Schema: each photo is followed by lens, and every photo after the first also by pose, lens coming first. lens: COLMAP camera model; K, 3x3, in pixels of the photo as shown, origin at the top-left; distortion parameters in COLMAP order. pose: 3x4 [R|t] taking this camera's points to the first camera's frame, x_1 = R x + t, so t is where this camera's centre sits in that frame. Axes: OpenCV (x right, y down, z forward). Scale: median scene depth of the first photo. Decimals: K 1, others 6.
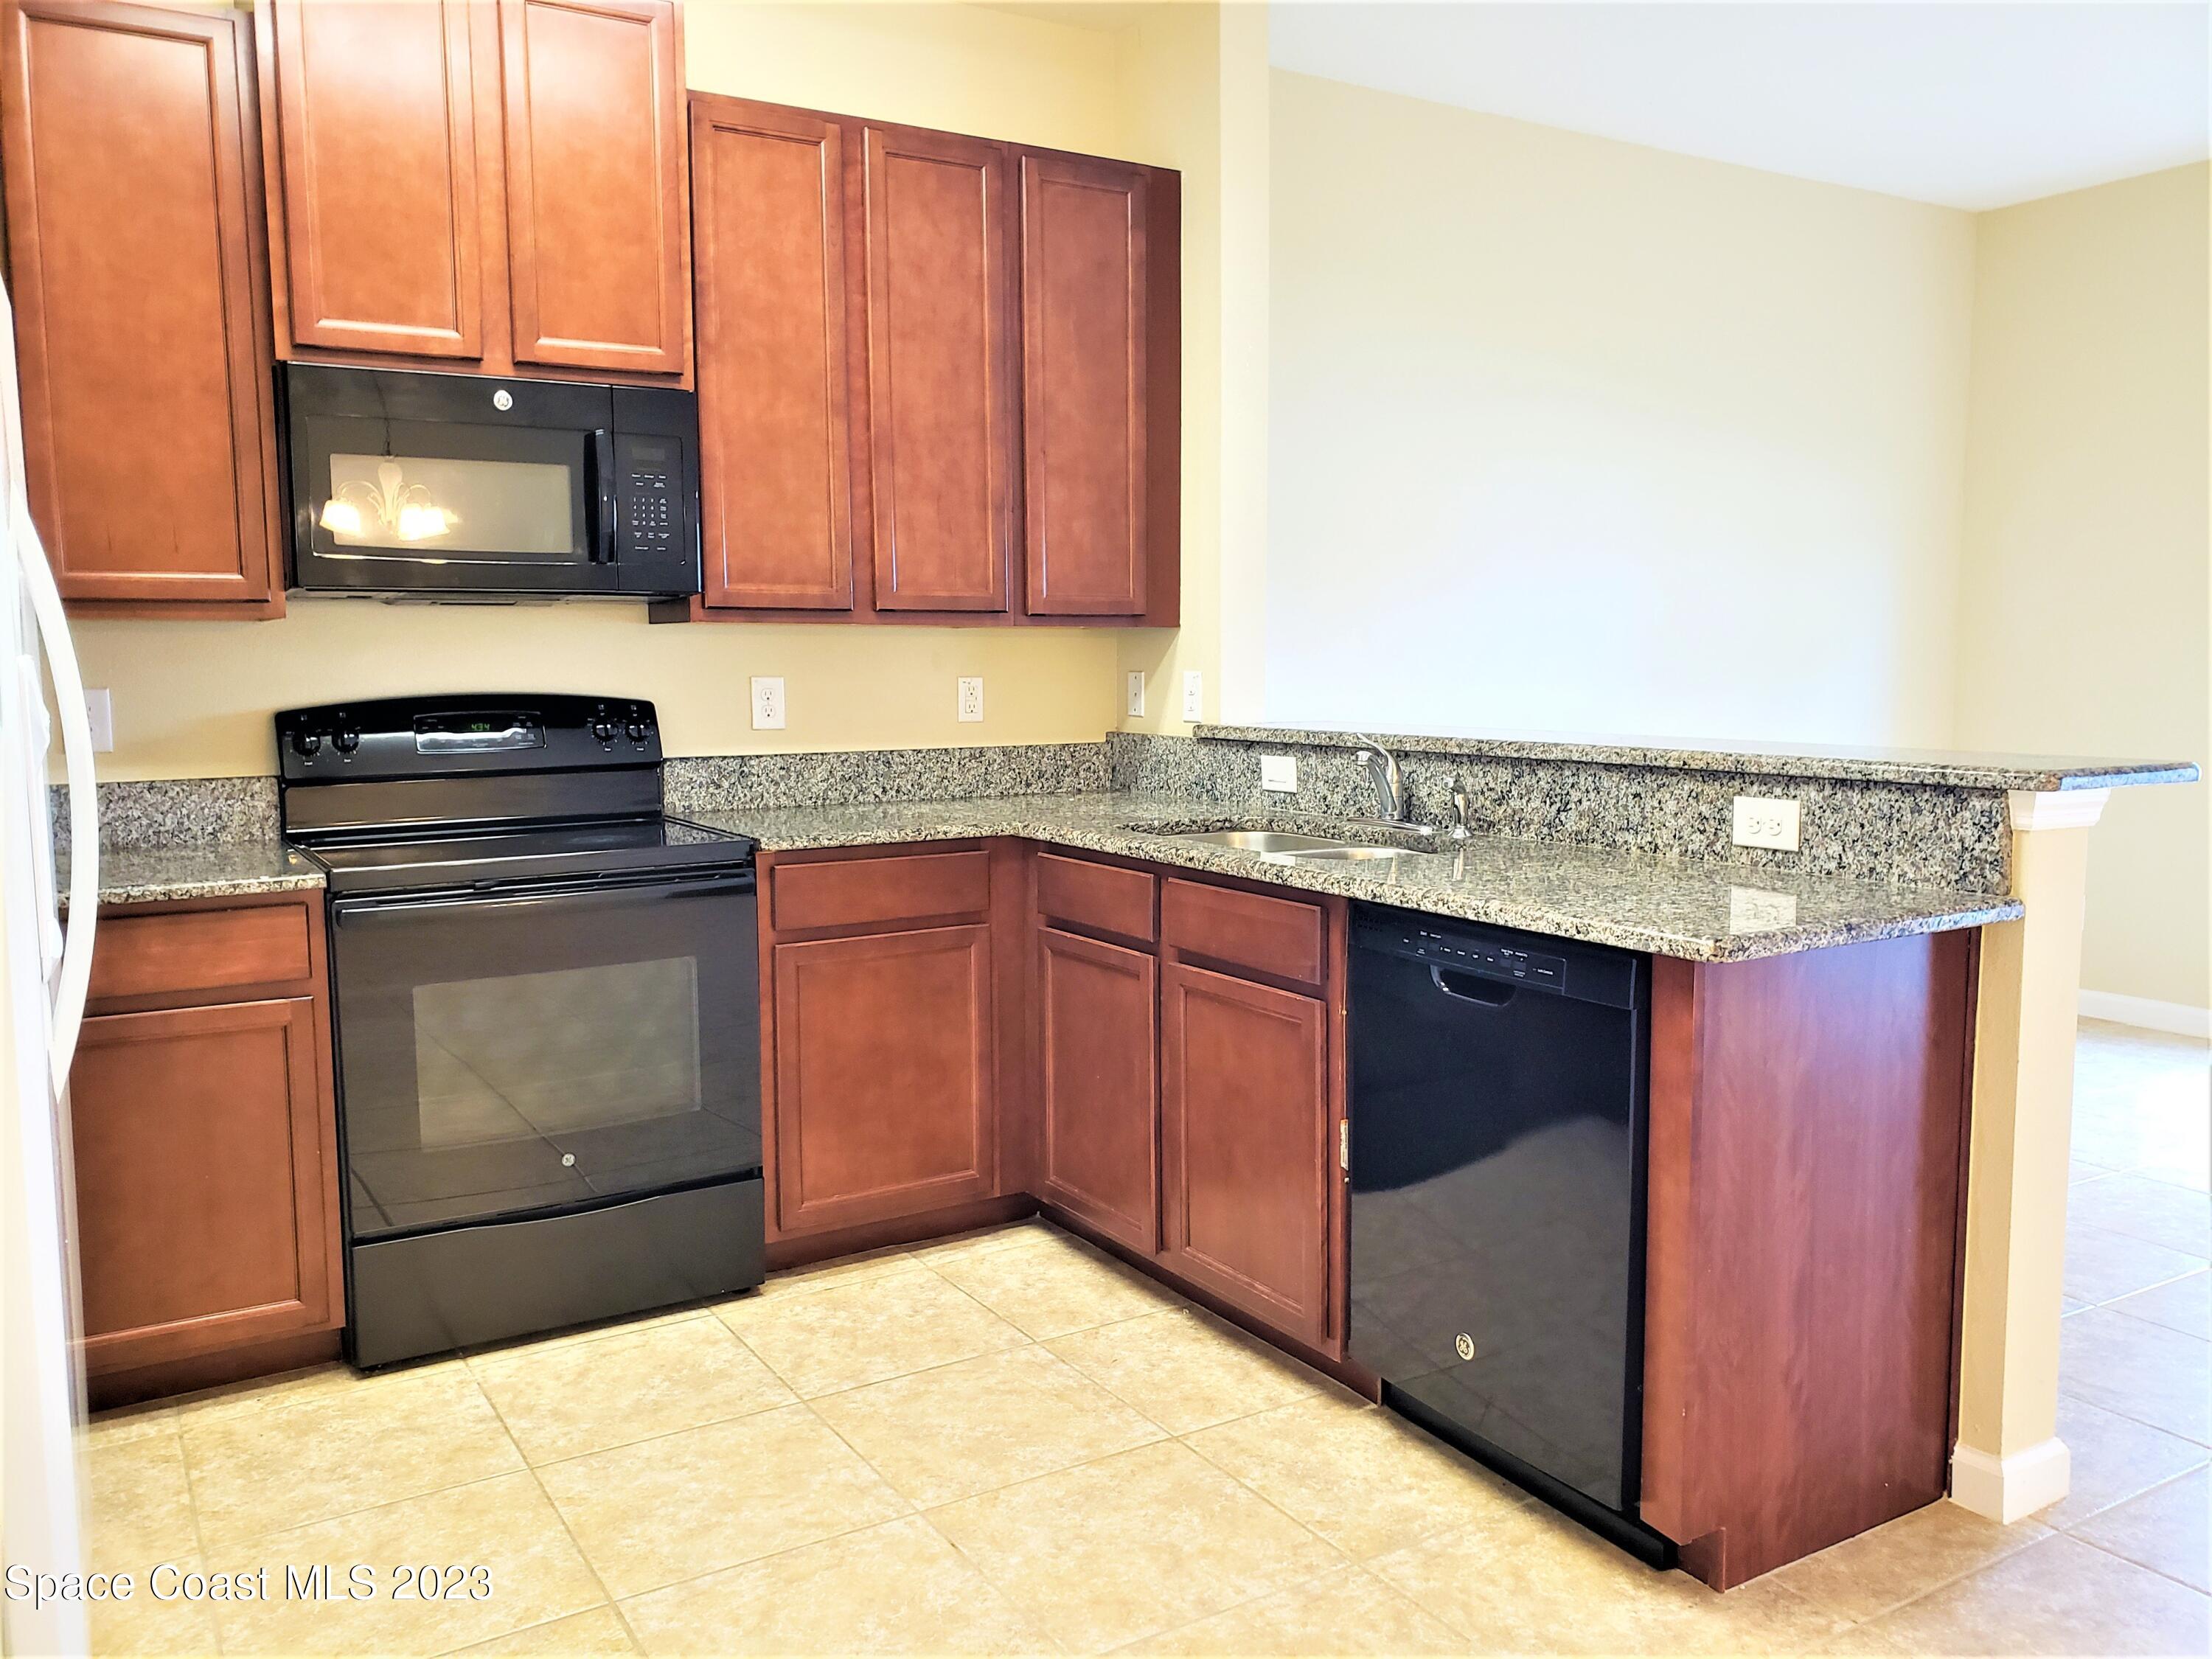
lens RADIAL K [[1710.0, 0, 1067.4], [0, 1710.0, 834.2], [0, 0, 1]] dist [0.116544, -0.169467]
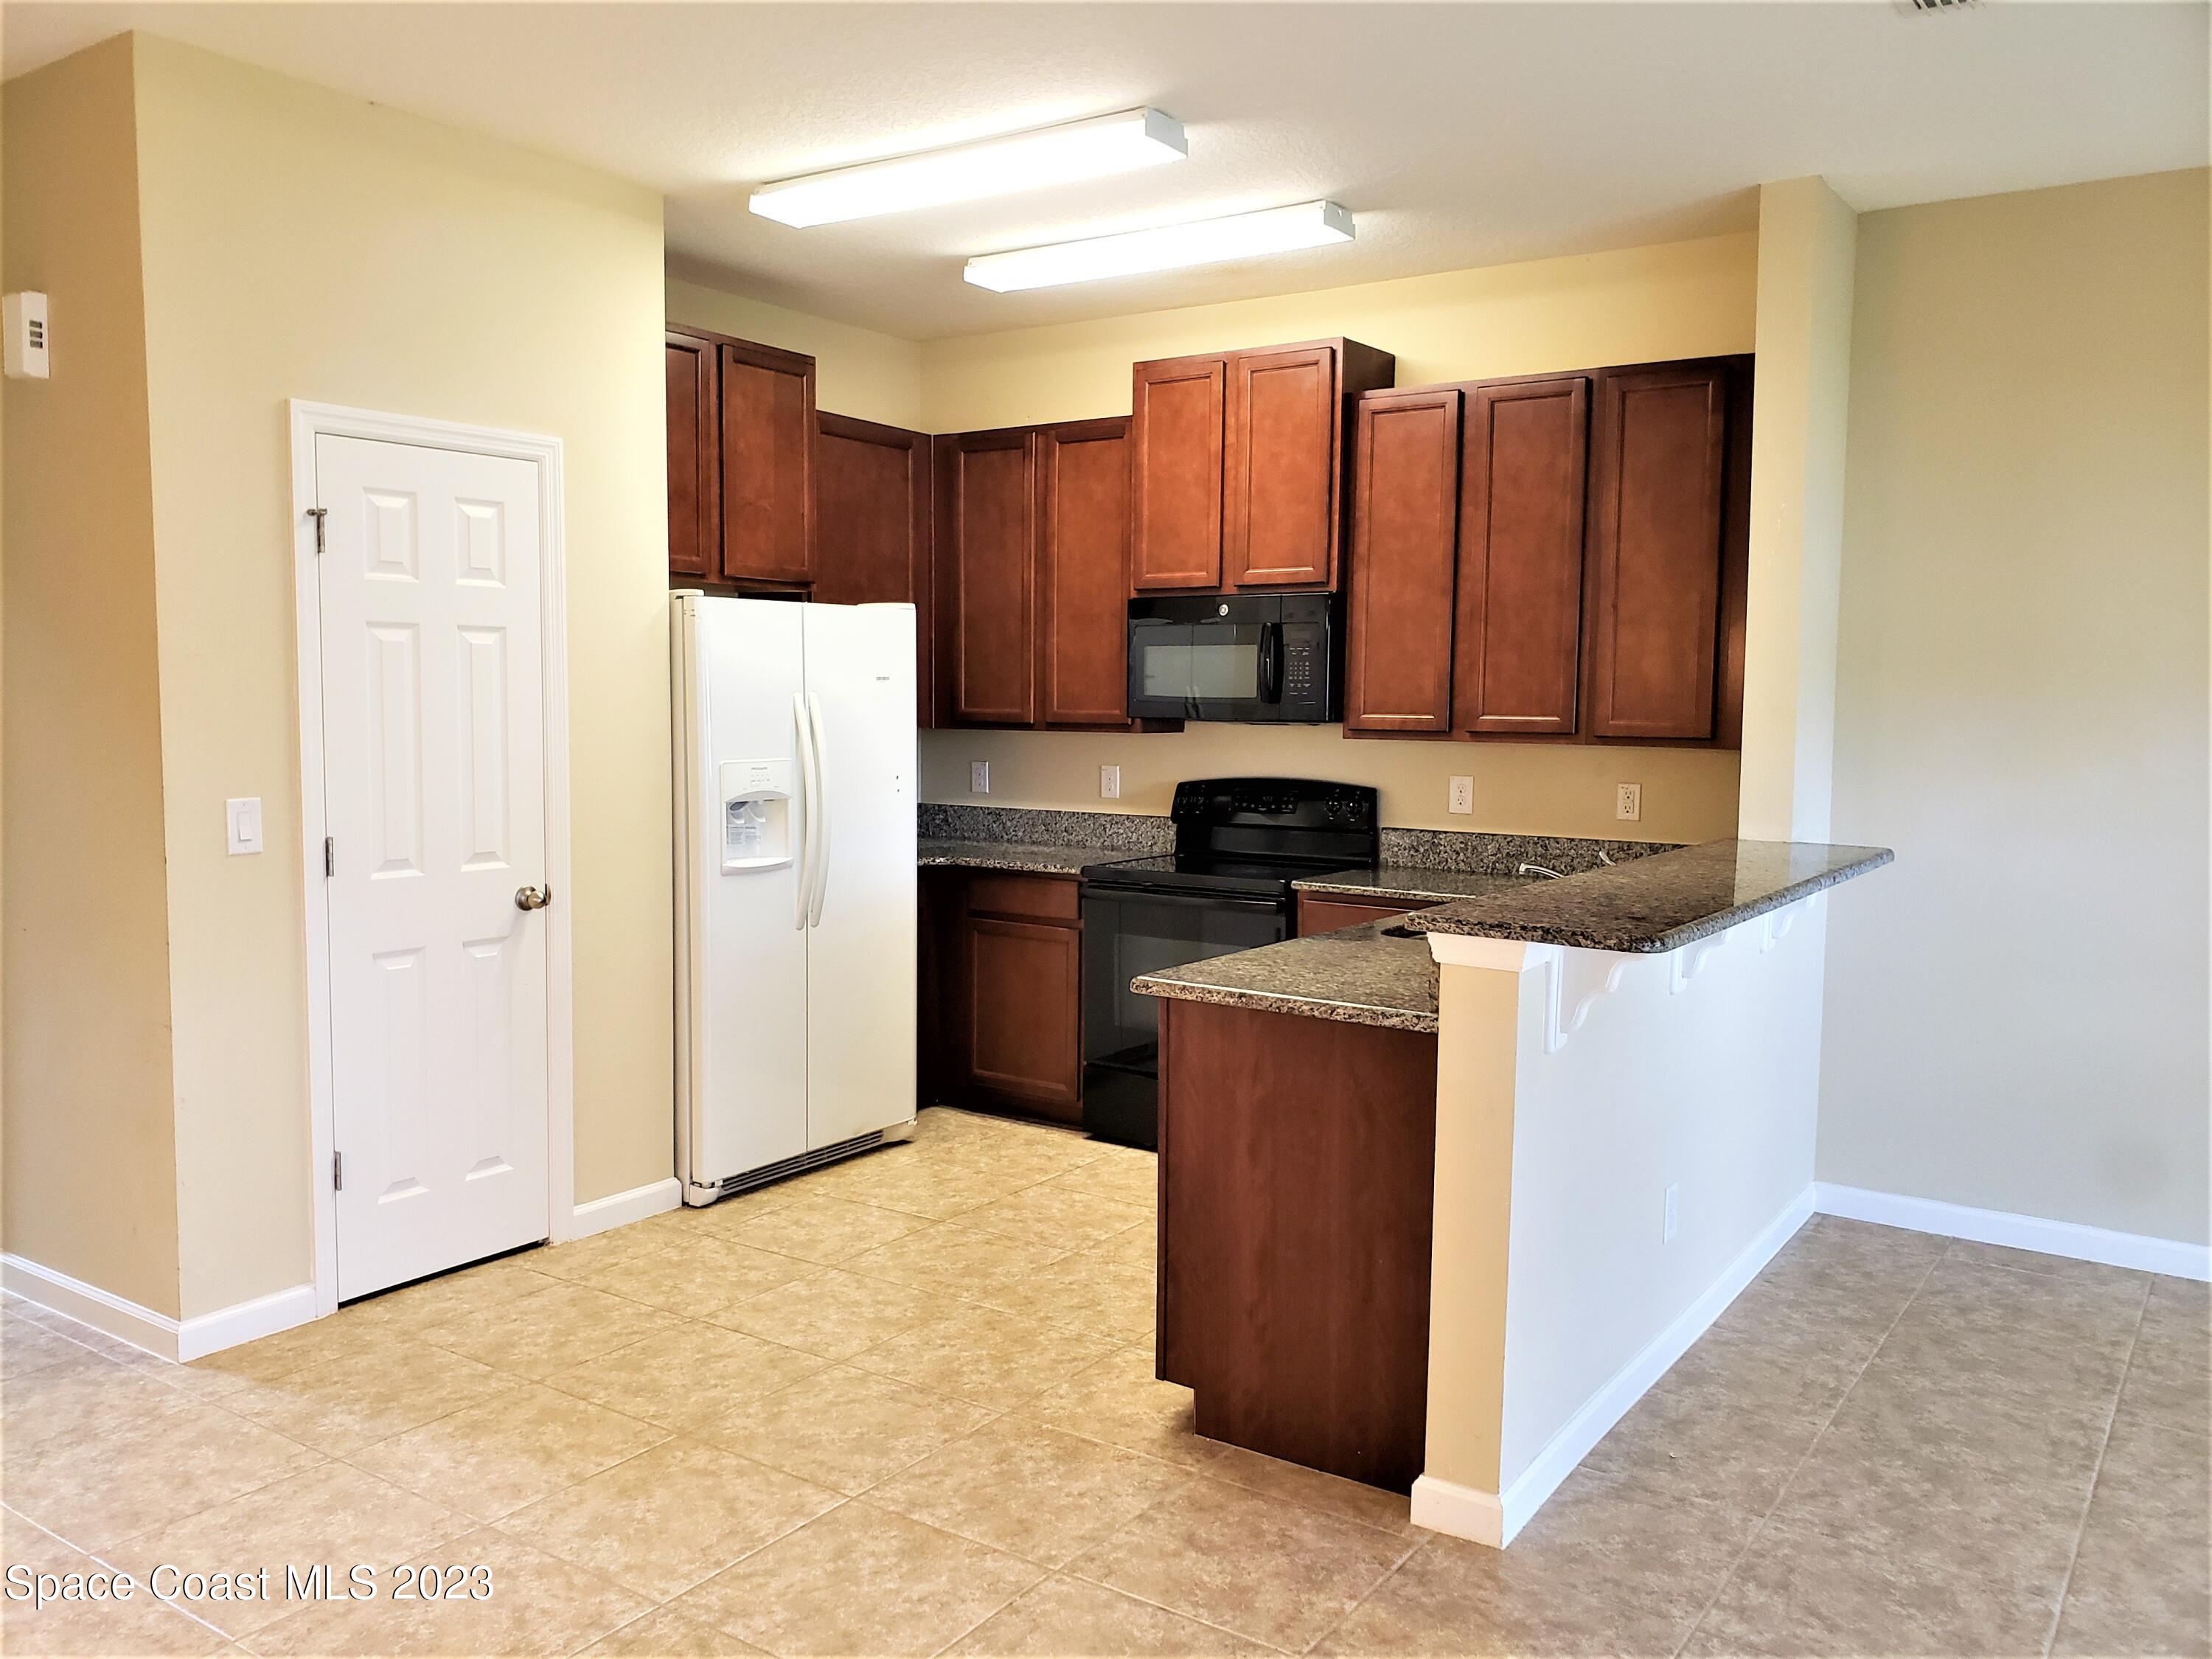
lens RADIAL K [[1694.7, 0, 1097.4], [0, 1694.7, 834.4], [0, 0, 1]] dist [0.088097, -0.076286]
pose [[0.419388, 0.087662, -0.903564, 1.037514], [-0.108798, 0.993006, 0.045841, -0.083176], [0.901264, 0.079081, 0.425993, 0.171648]]
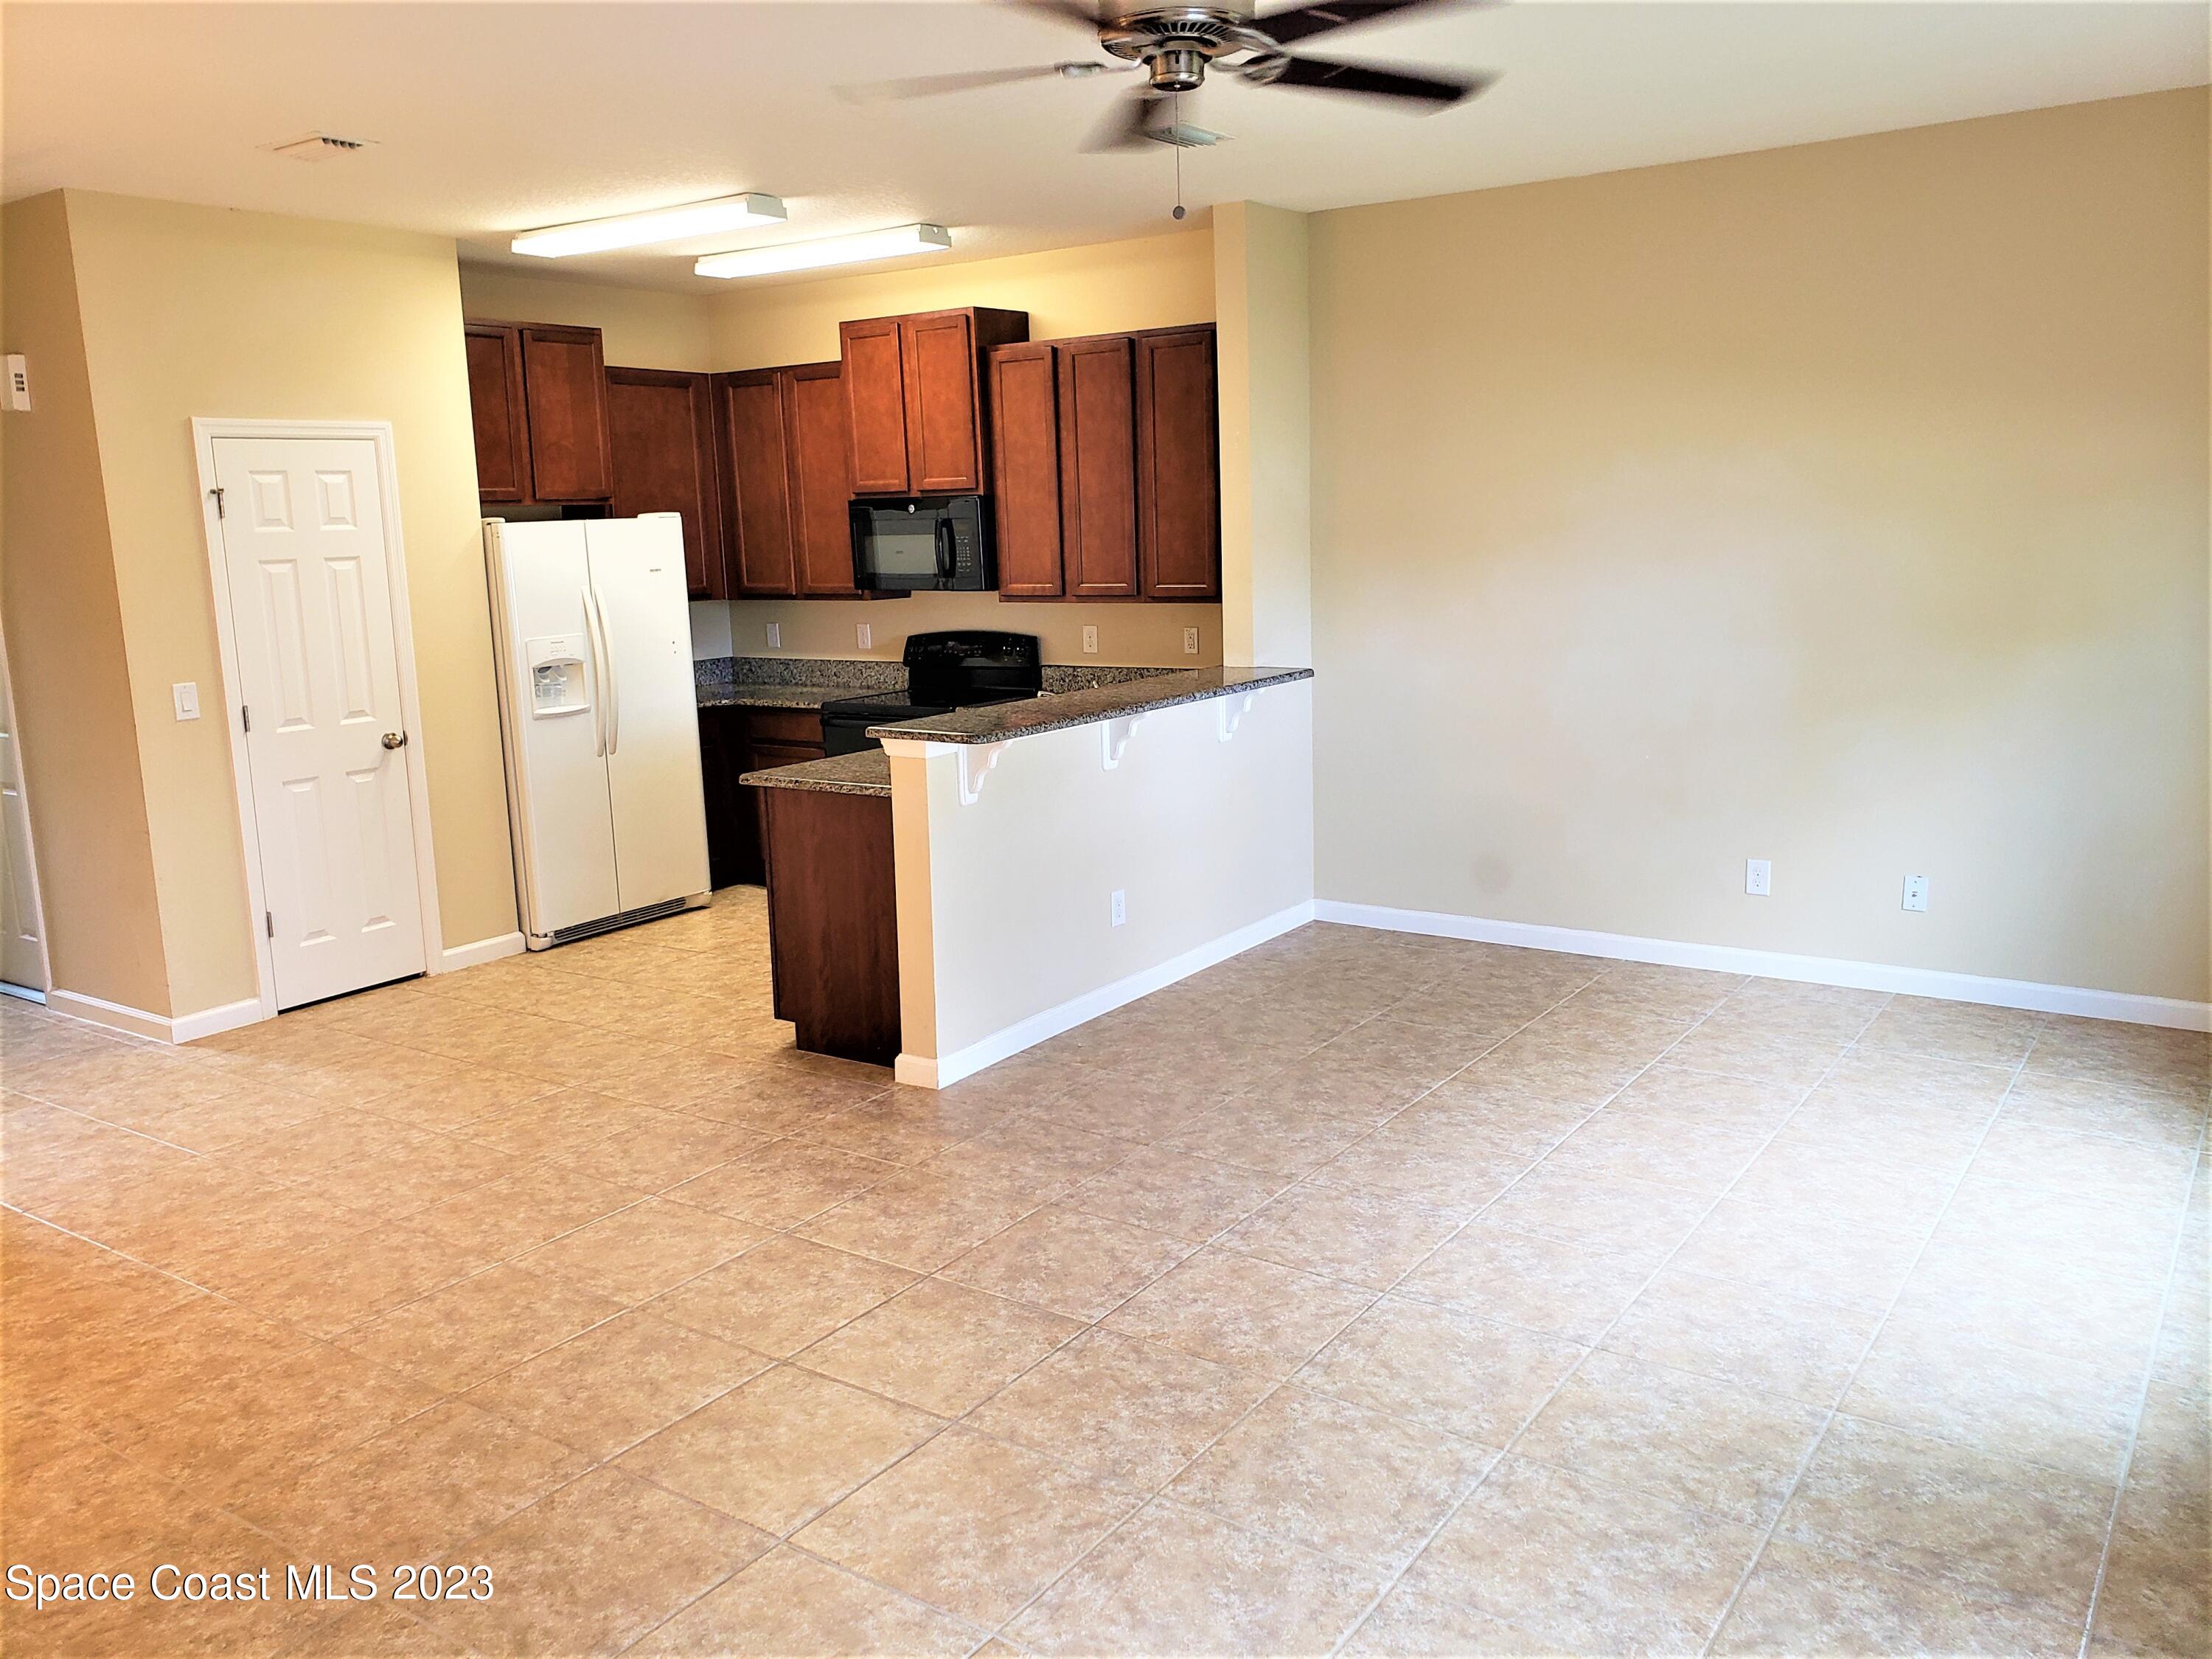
lens RADIAL K [[1687.9, 0, 1107.7], [0, 1687.9, 793.3], [0, 0, 1]] dist [0.128774, -0.181063]
pose [[0.413522, 0.141173, -0.899483, 1.692878], [-0.065156, 0.989962, 0.125419, -0.156440], [0.908160, 0.006744, 0.418569, 0.260027]]
